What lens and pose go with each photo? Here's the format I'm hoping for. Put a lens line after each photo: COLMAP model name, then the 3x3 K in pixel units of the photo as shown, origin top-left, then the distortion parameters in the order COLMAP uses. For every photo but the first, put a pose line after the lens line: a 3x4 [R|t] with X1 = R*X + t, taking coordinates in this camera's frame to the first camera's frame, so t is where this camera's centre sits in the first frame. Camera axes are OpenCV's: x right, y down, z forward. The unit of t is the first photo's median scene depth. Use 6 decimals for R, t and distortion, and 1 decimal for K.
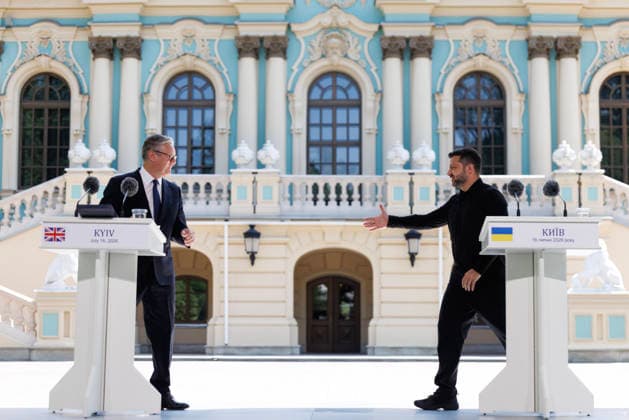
lens RADIAL K [[2857.2, 0, 314.5], [0, 2857.2, 210.0], [0, 0, 1]] dist [0.108016, -3.120899]
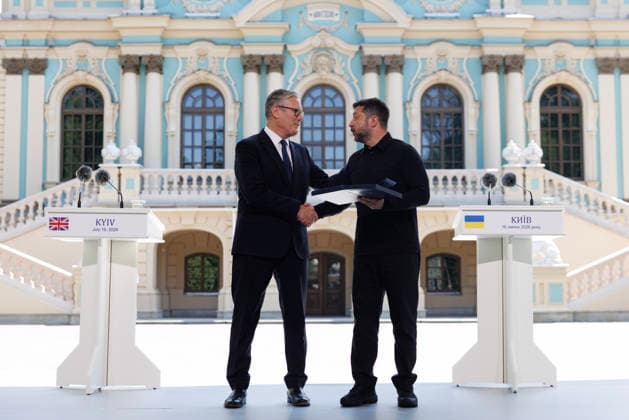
lens RADIAL K [[2857.2, 0, 314.5], [0, 2857.2, 210.0], [0, 0, 1]] dist [0.108016, -3.120899]
pose [[0.999973, -0.003682, 0.006390, -0.004549], [0.003663, 0.999989, 0.002889, 0.001585], [-0.006400, -0.002866, 0.999975, -0.213264]]
